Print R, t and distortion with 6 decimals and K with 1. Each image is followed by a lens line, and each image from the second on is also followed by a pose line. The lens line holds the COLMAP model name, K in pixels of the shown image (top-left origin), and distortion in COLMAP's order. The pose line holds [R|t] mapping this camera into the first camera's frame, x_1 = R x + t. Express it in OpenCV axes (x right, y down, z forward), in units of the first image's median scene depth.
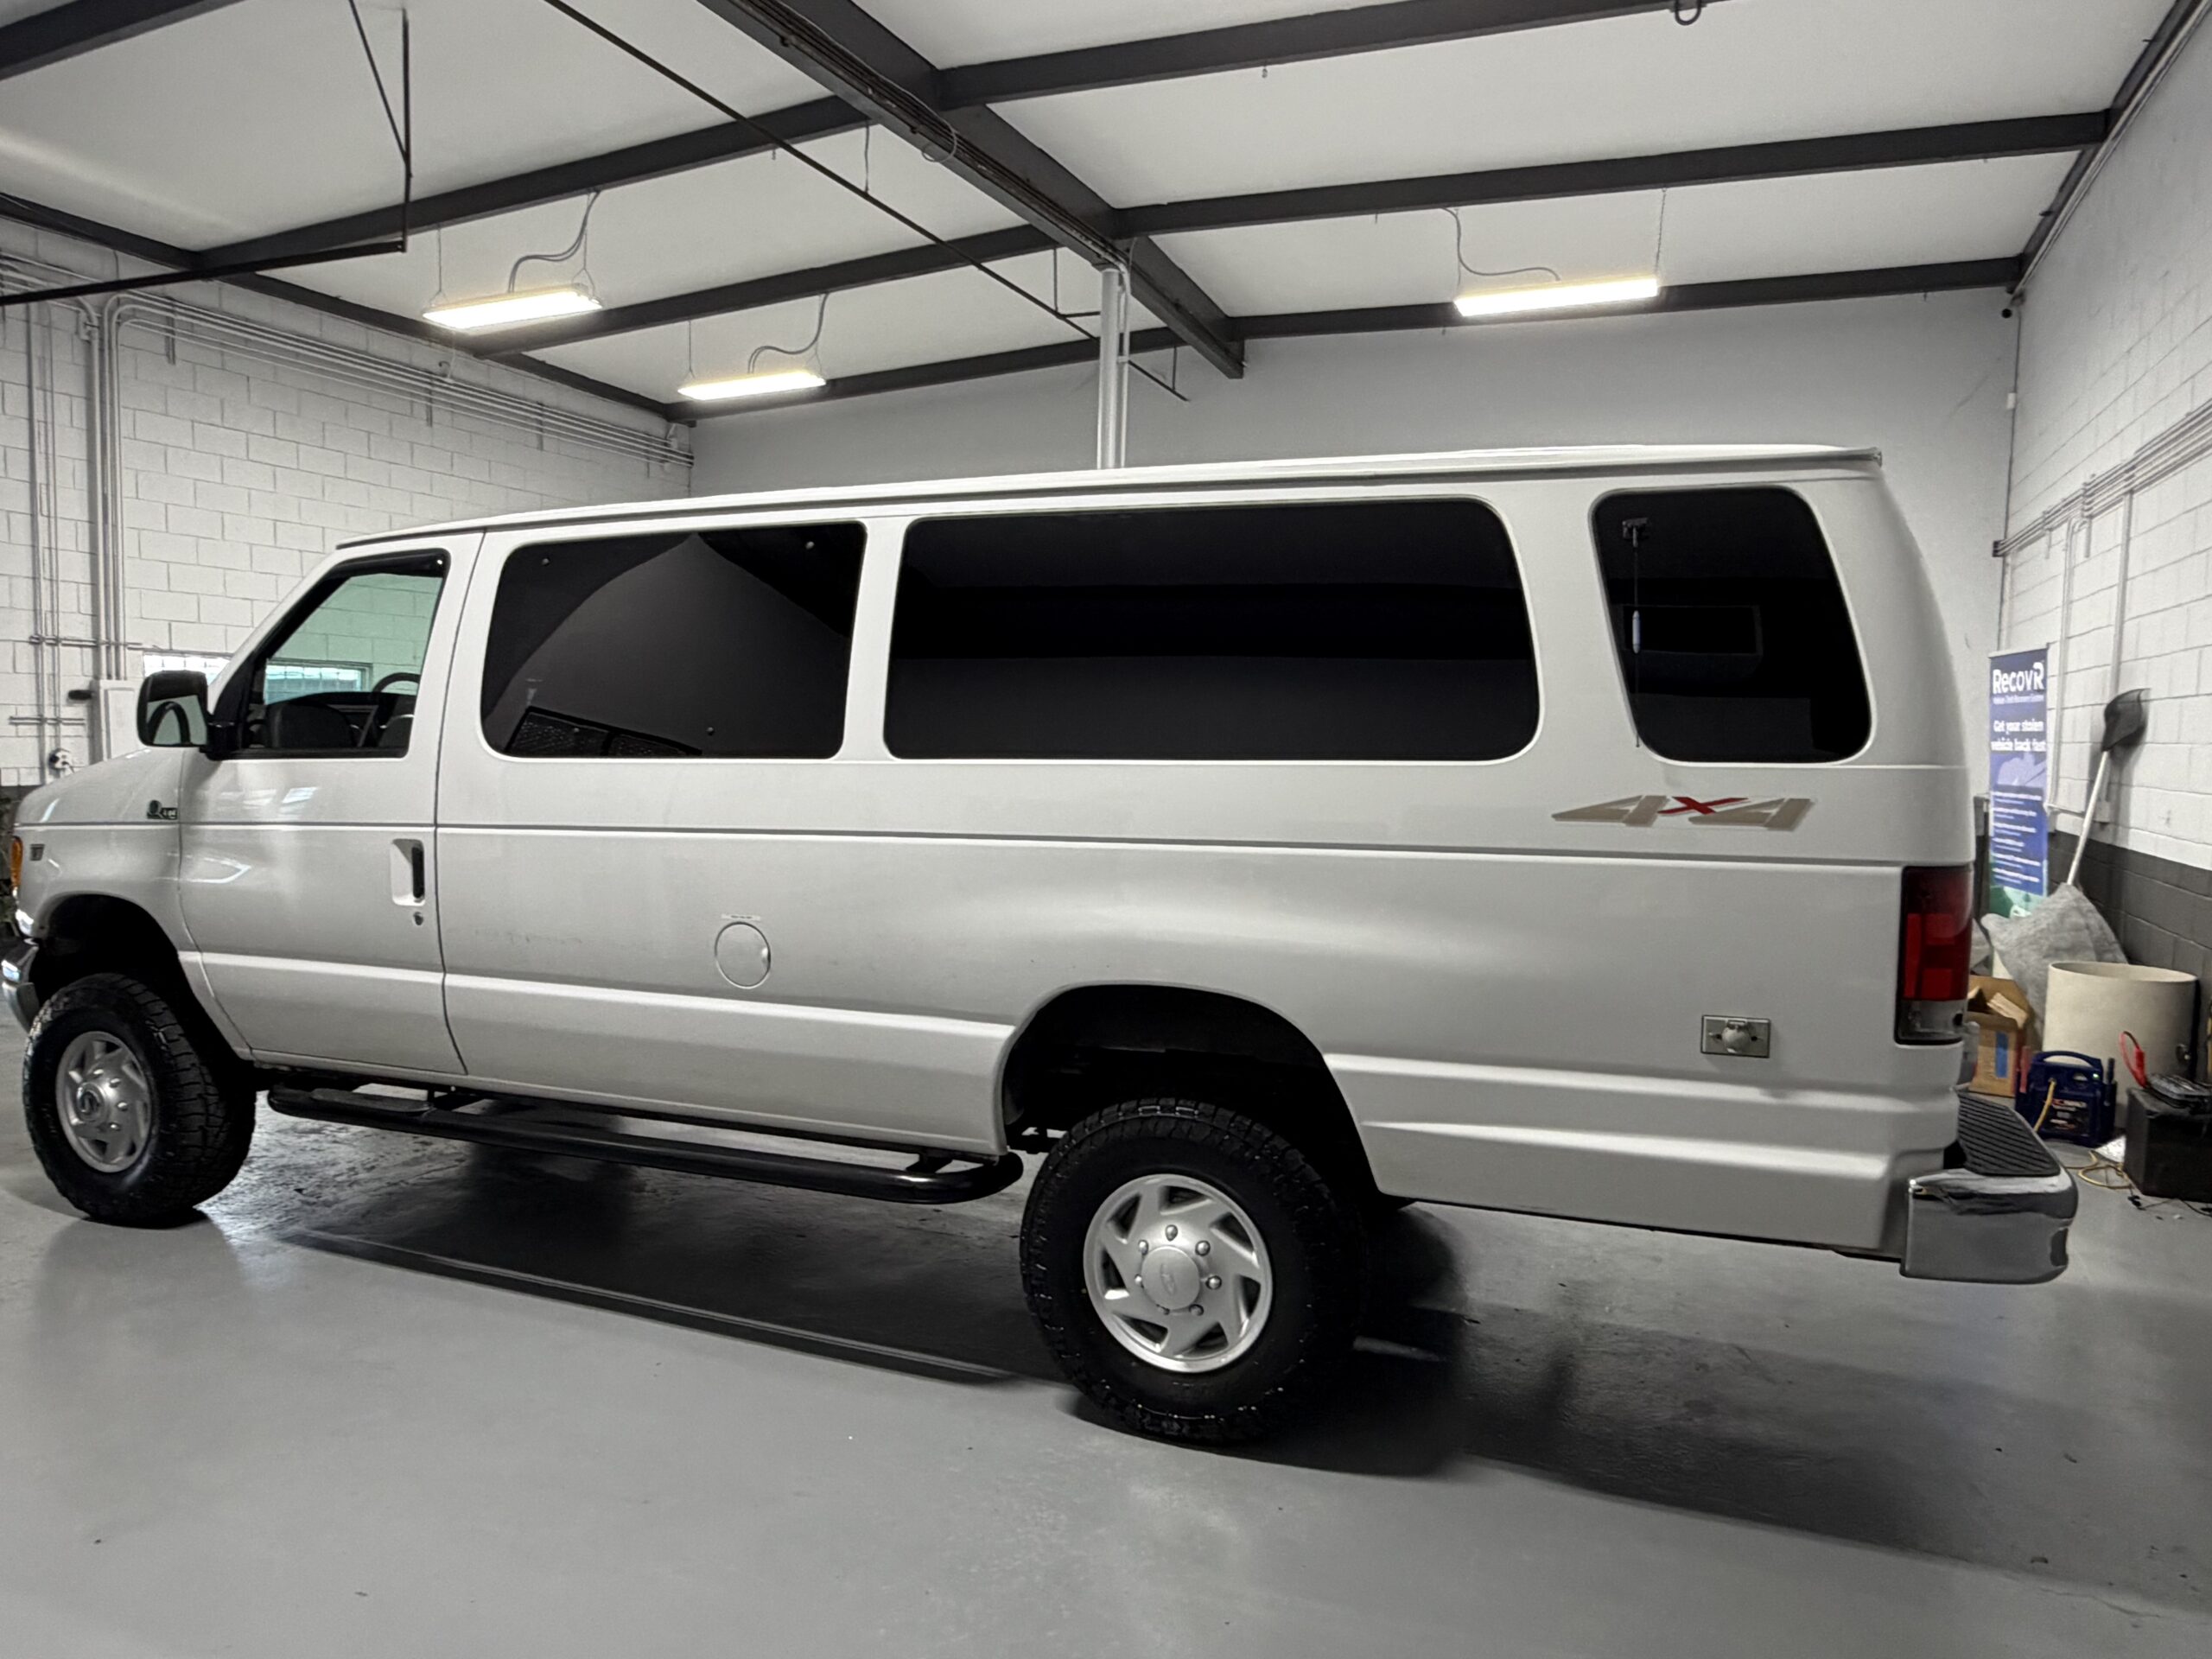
lens RADIAL K [[1406.3, 0, 1106.0], [0, 1406.3, 829.5], [0, 0, 1]] dist [-0.000671, 0.002104]
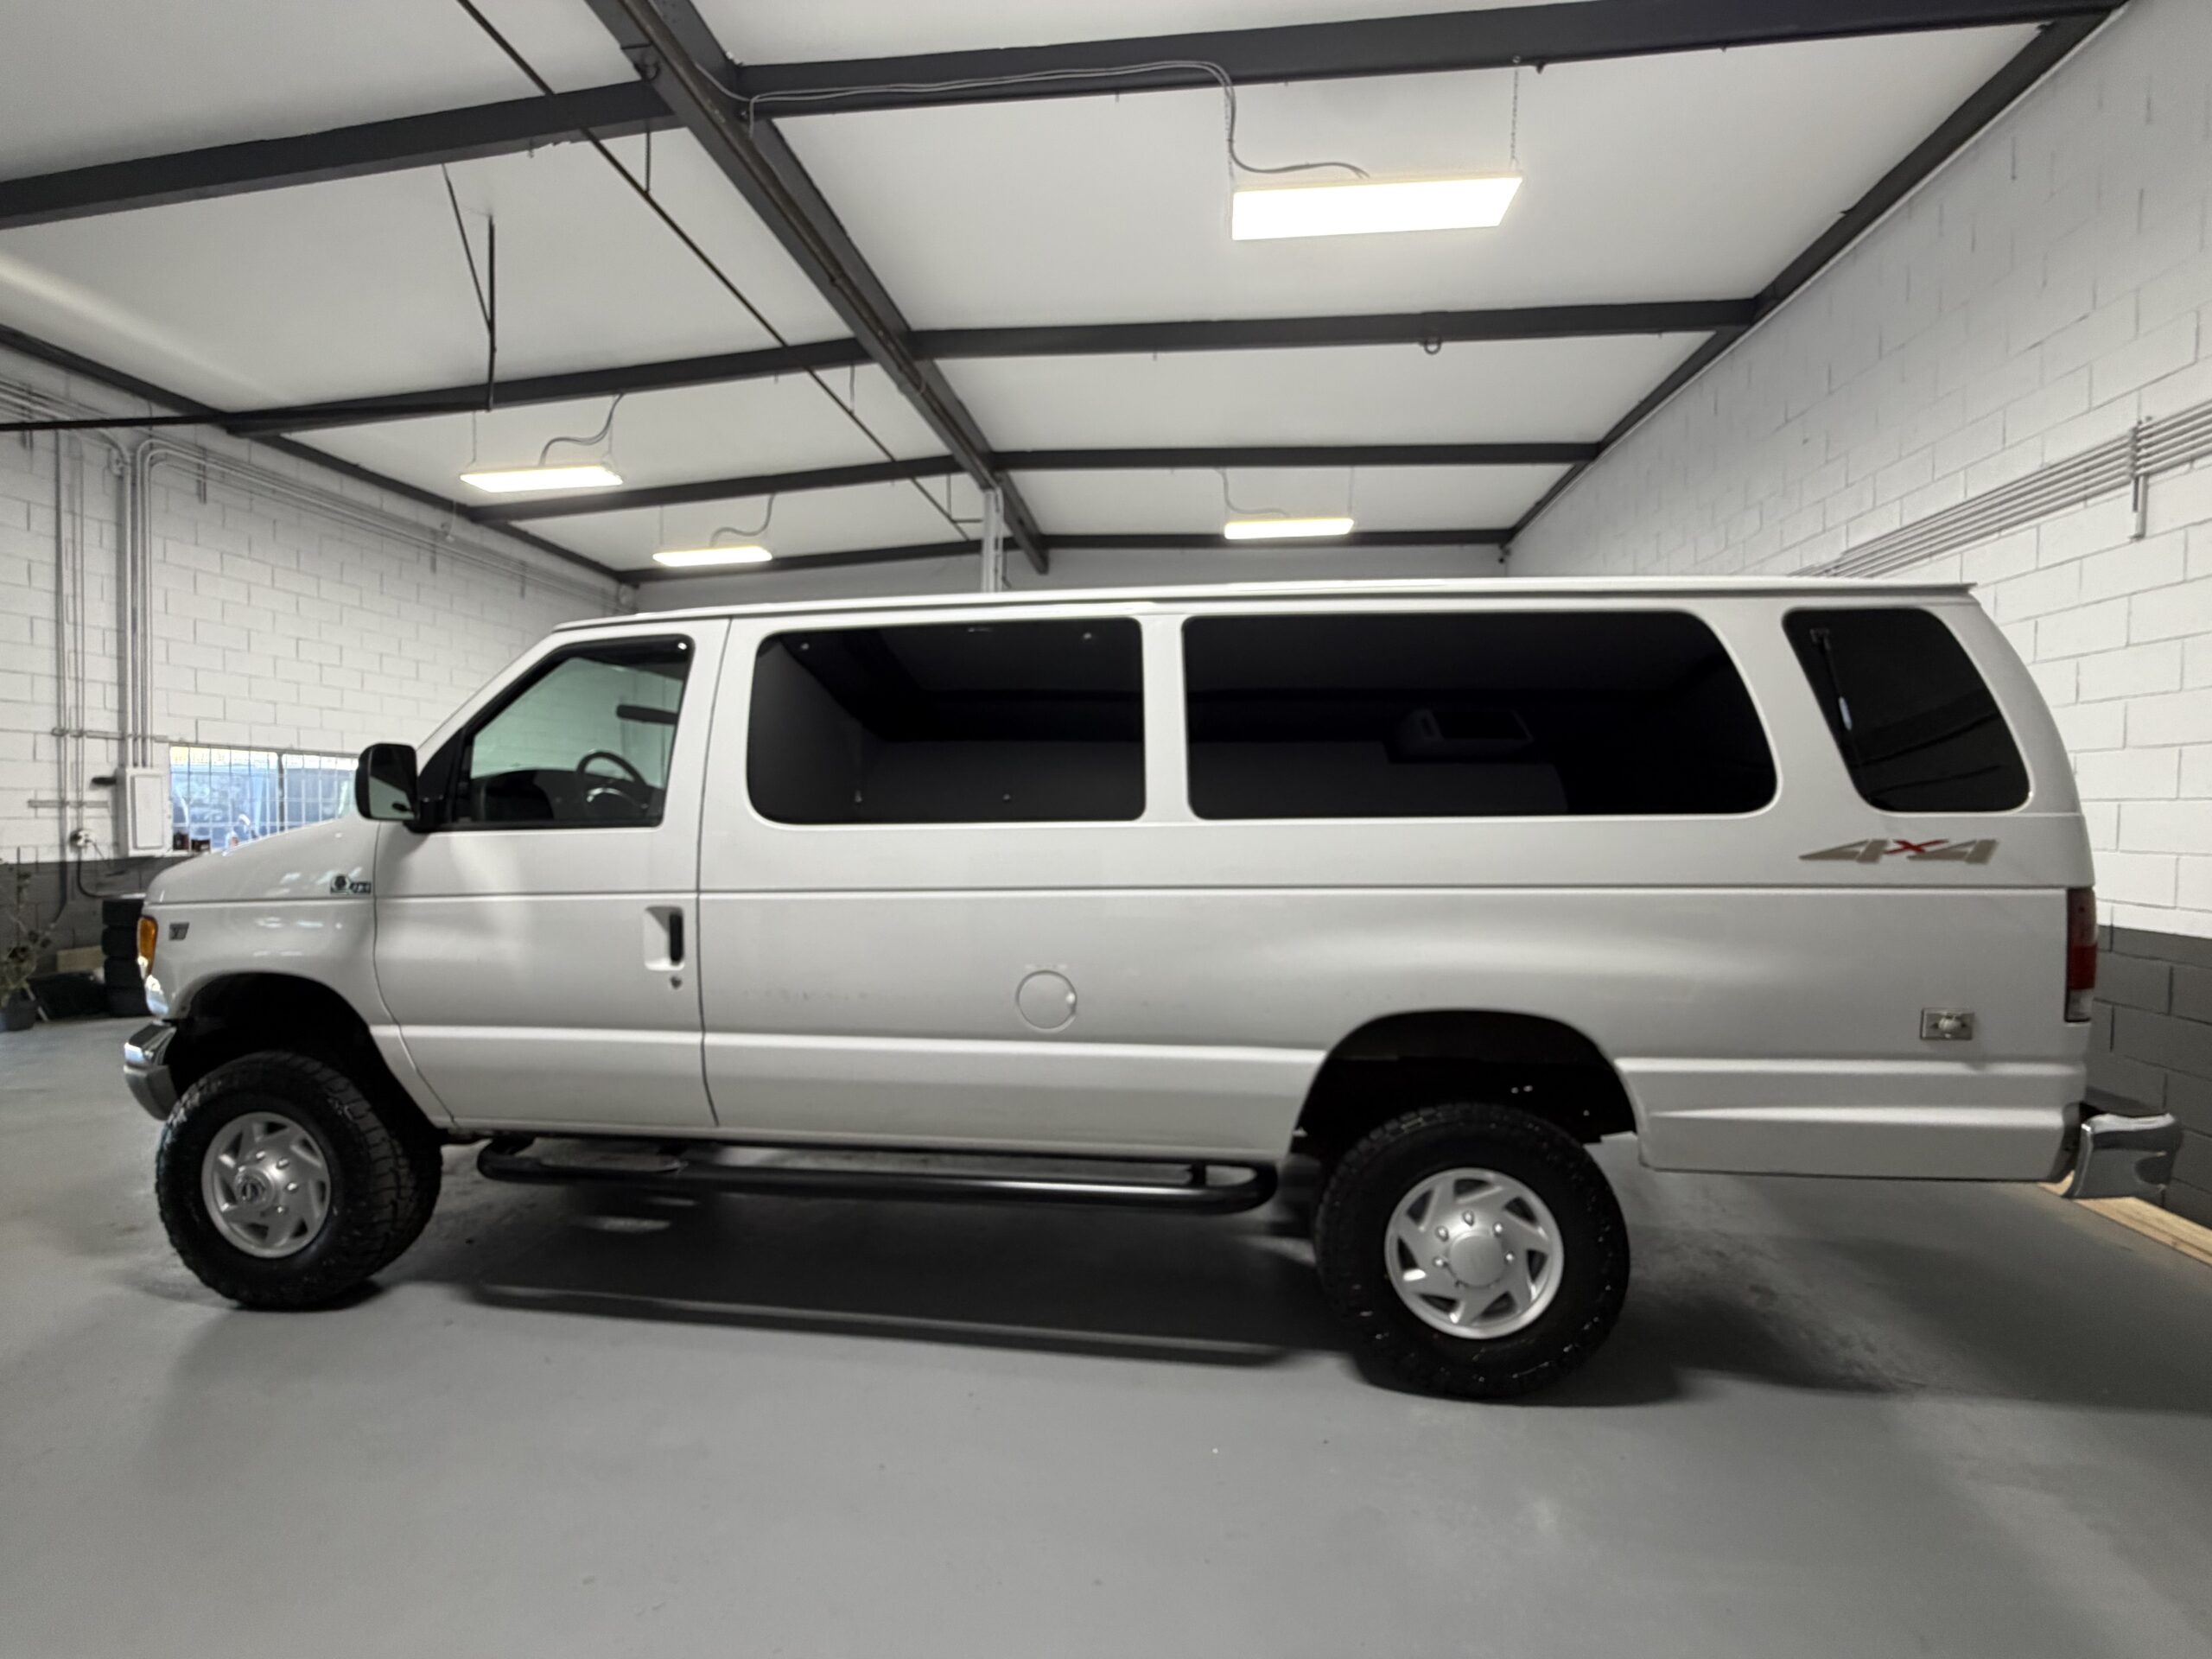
lens RADIAL K [[873.5, 0, 1106.0], [0, 873.5, 829.5], [0, 0, 1]] dist [0.000388, -0.000338]
pose [[0.965187, -0.016471, 0.261040, -0.301724], [0.027821, 0.998818, -0.039845, -0.012824], [-0.260076, 0.045721, 0.964505, 0.249493]]
